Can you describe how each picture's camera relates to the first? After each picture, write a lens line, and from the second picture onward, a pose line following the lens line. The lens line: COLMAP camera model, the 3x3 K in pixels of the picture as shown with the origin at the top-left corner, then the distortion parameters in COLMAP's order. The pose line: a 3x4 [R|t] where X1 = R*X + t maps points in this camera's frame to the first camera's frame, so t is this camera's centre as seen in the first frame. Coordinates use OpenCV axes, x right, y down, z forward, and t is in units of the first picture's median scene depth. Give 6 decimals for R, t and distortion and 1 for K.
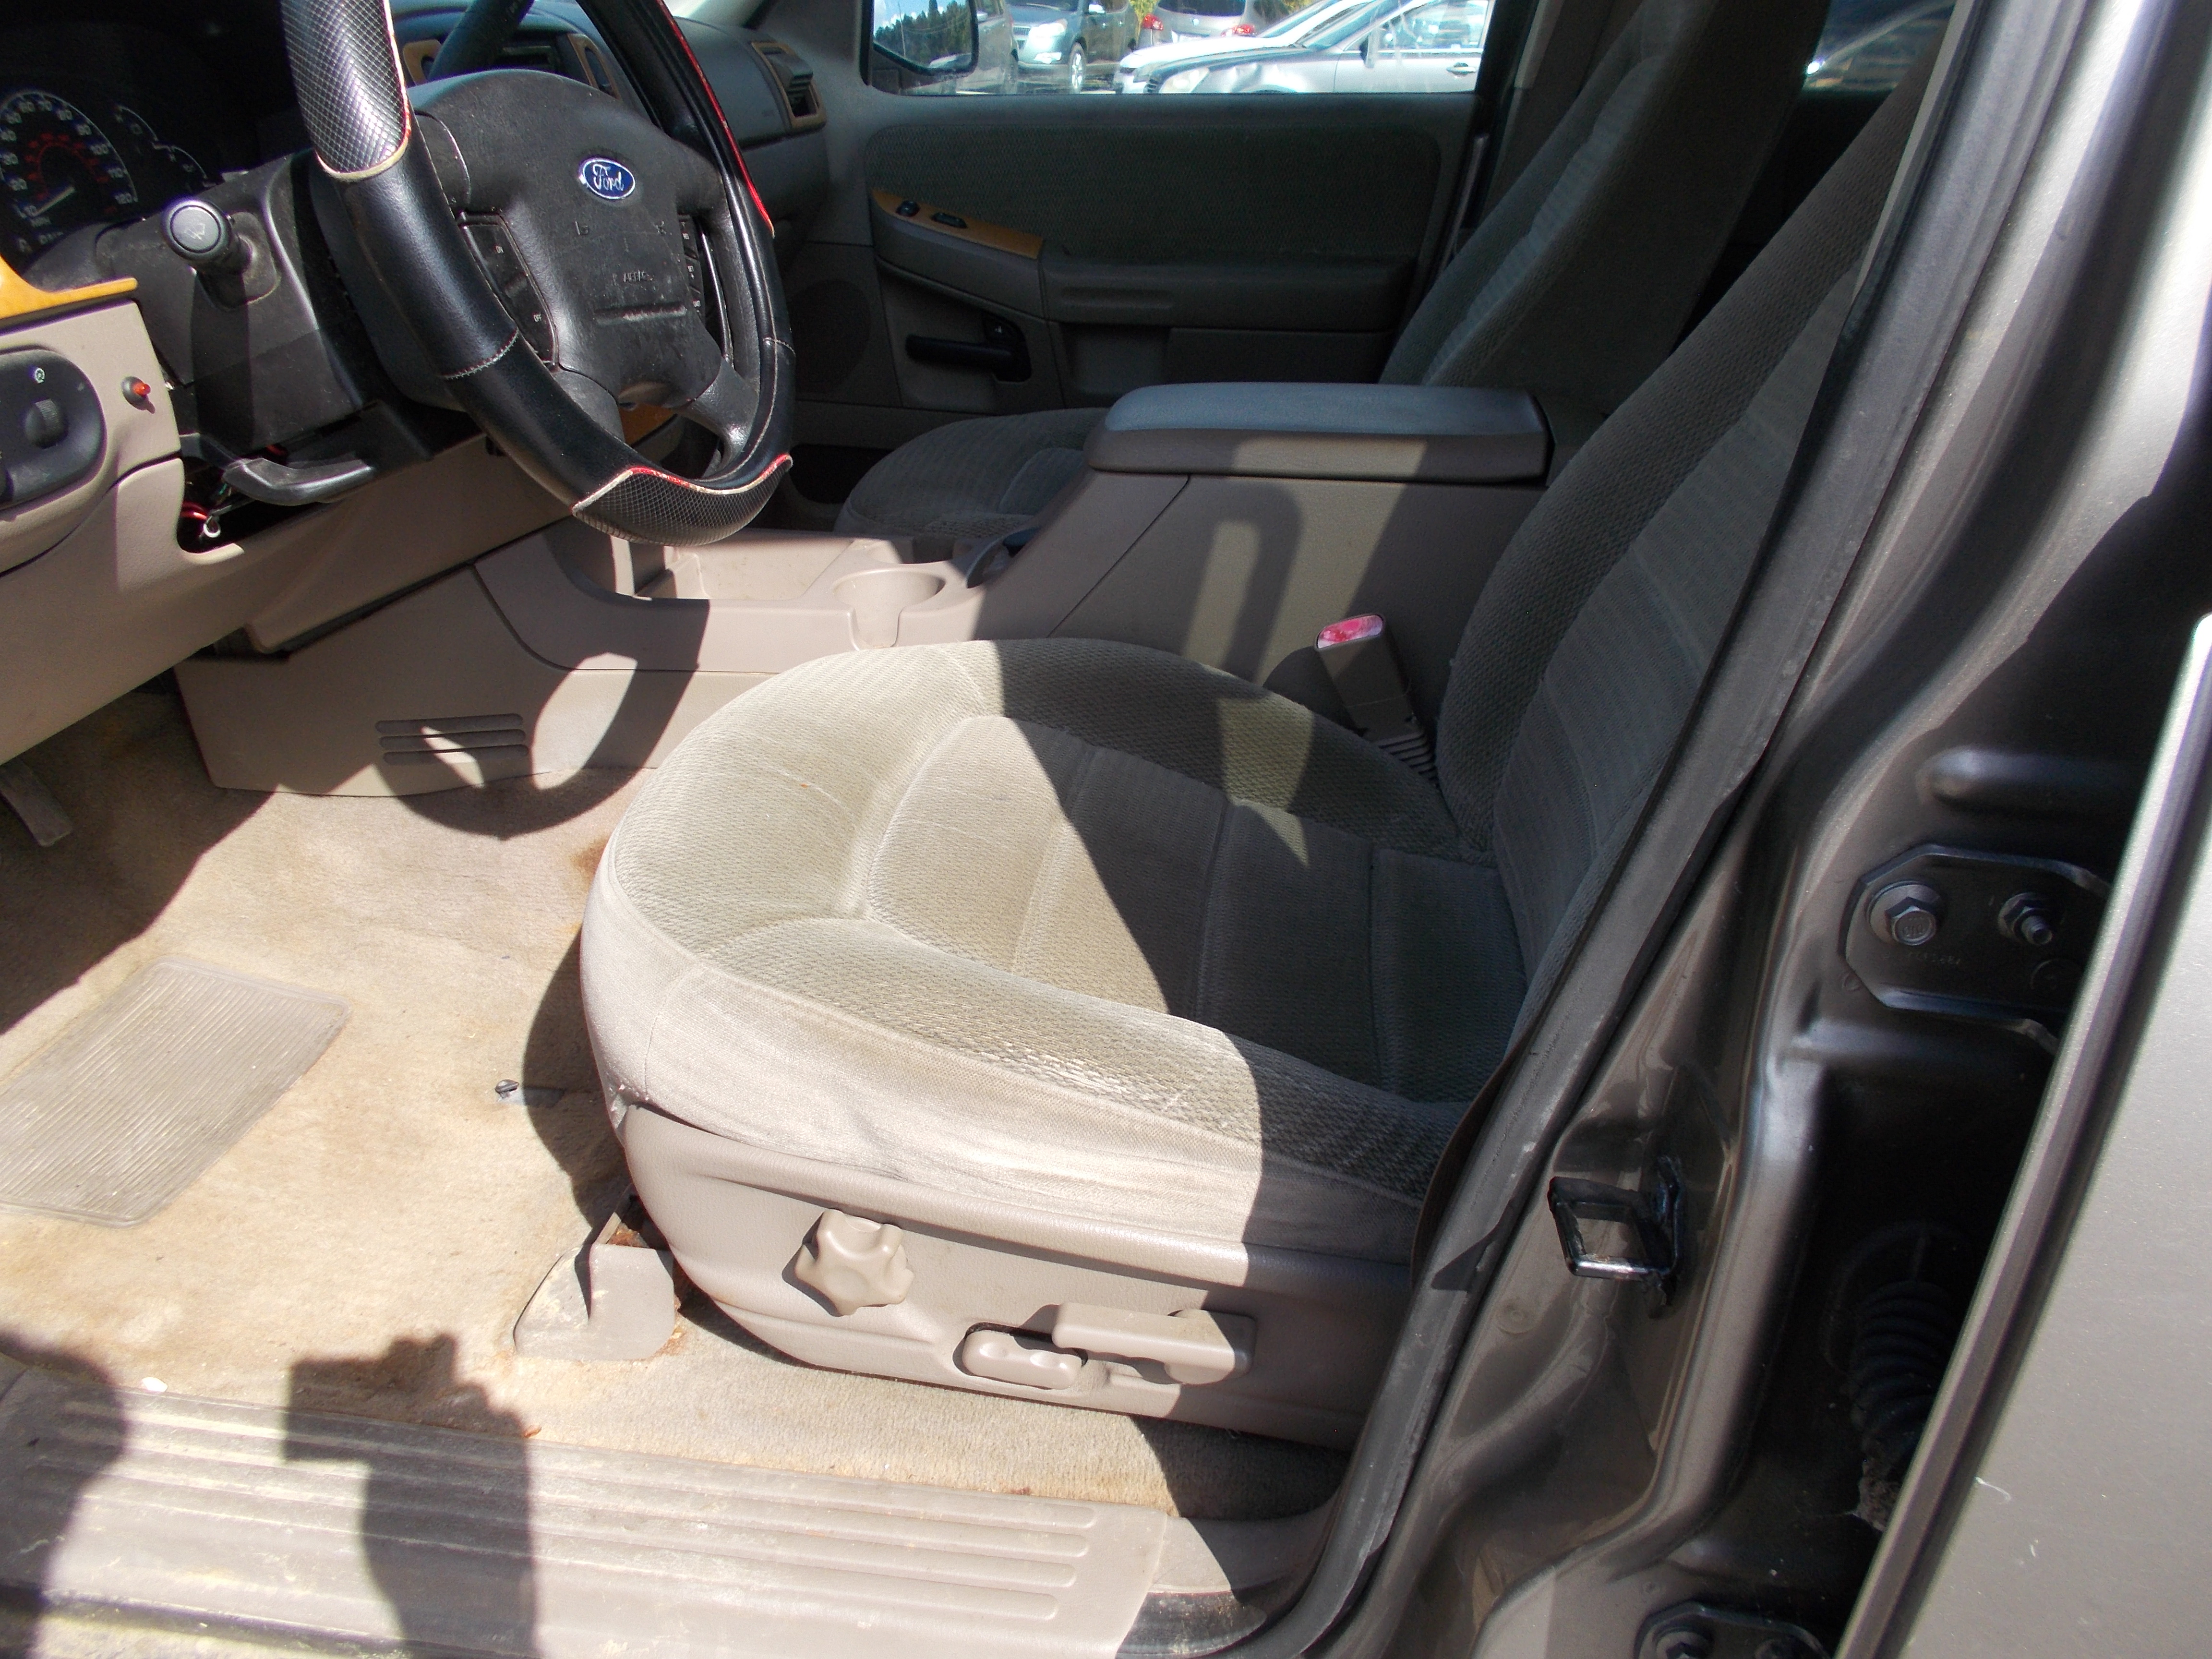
lens RADIAL K [[1694.8, 0, 1097.7], [0, 1694.8, 814.6], [0, 0, 1]] dist [0.003941, -0.011547]
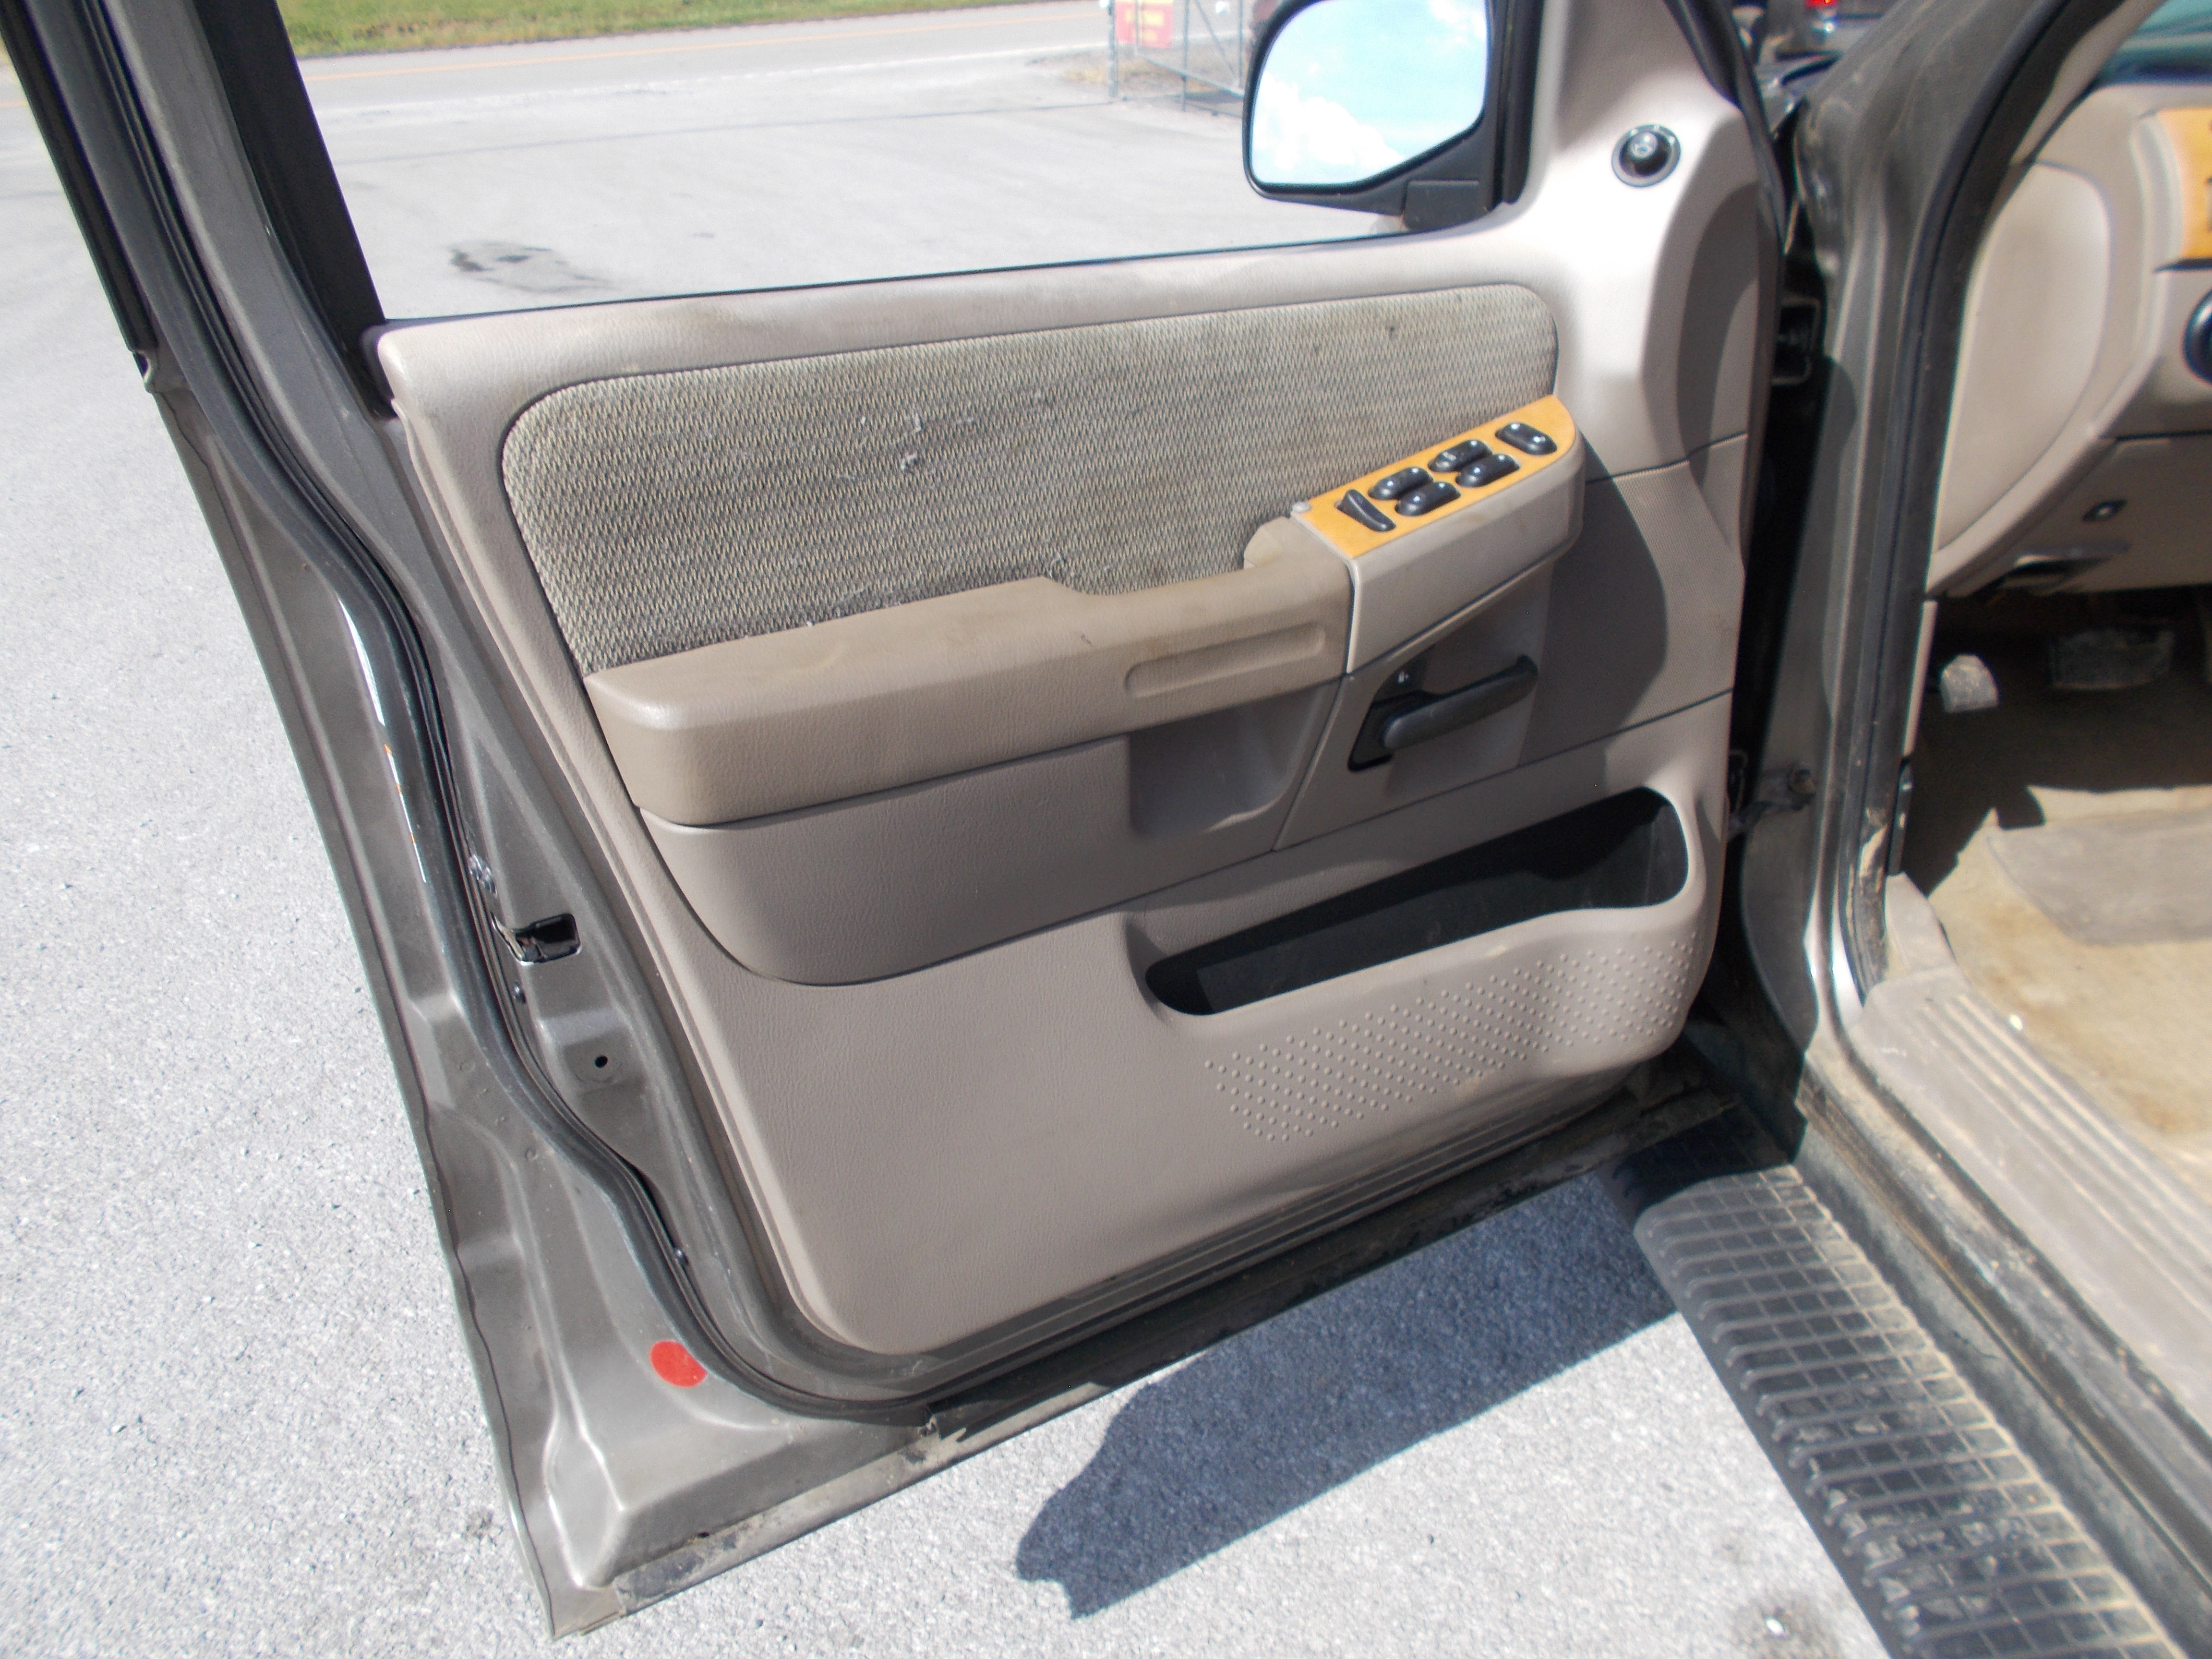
lens RADIAL K [[1679.3, 0, 1106.0], [0, 1679.3, 829.5], [0, 0, 1]] dist [0.040382, -0.073940]
pose [[0.266633, 0.420627, -0.867168, 0.351961], [-0.393521, 0.868837, 0.300438, 0.074023], [0.879800, 0.261142, 0.397186, -0.226566]]
